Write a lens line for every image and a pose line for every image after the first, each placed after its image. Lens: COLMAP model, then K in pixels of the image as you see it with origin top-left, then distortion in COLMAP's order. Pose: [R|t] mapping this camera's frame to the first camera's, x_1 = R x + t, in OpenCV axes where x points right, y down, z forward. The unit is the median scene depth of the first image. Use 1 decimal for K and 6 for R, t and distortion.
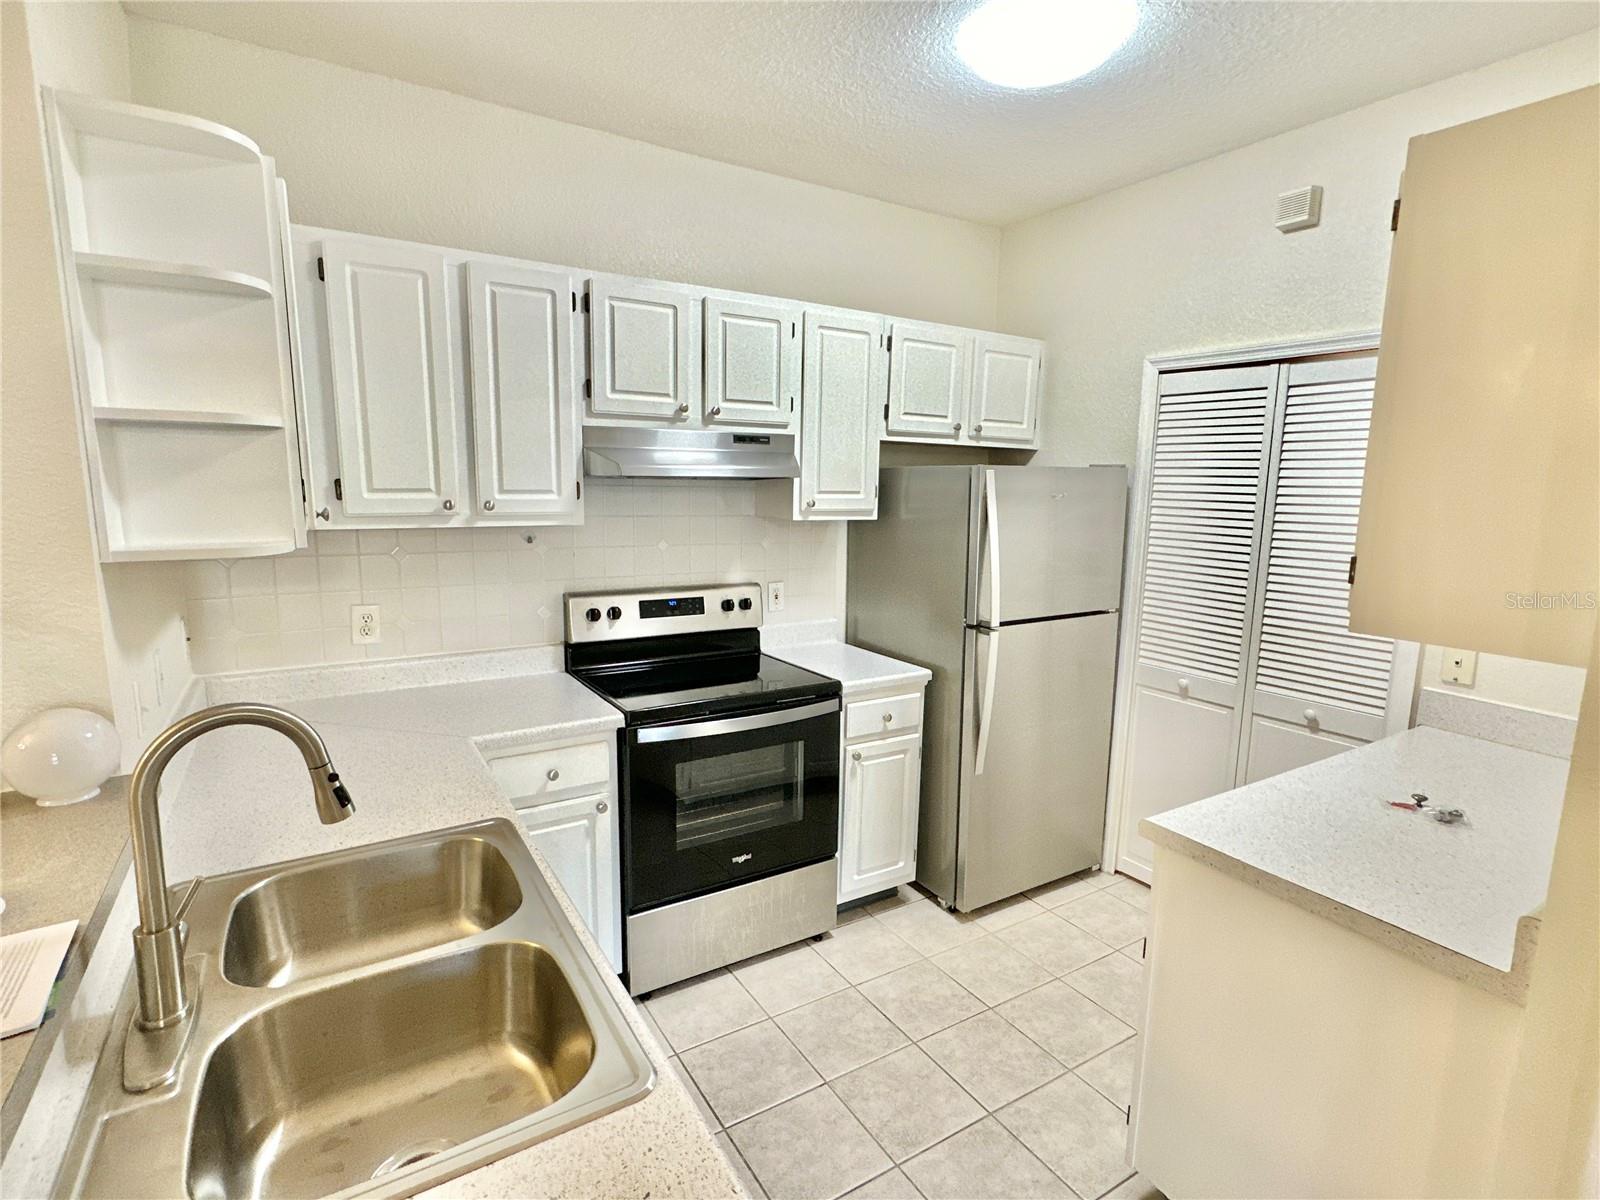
lens RADIAL K [[794.7, 0, 800.3], [0, 794.7, 601.5], [0, 0, 1]] dist [-0.002329, 0.000570]
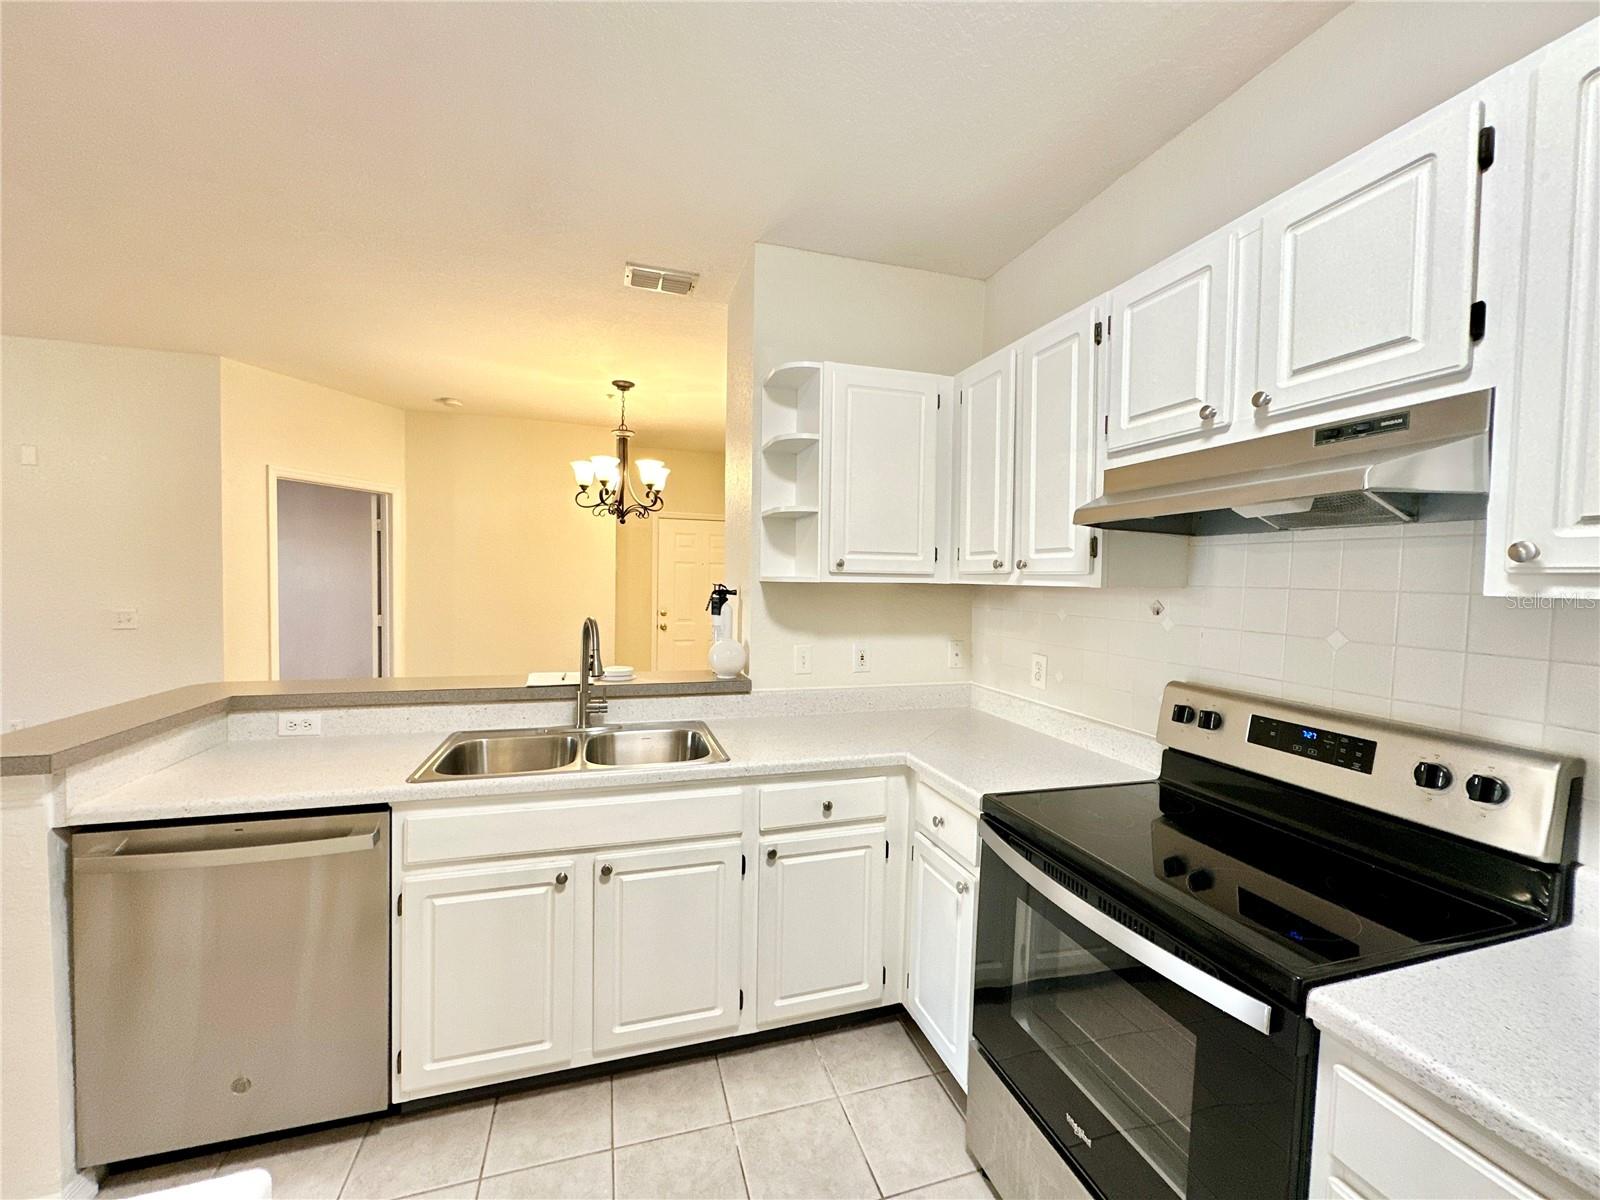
lens RADIAL K [[637.5, 0, 799.6], [0, 637.5, 601.5], [0, 0, 1]] dist [-0.002538, 0.000604]
pose [[-0.254275, 0.013627, -0.967036, 0.415388], [-0.174934, 0.982760, 0.059846, -0.060775], [0.951179, 0.184385, -0.247507, 0.789191]]
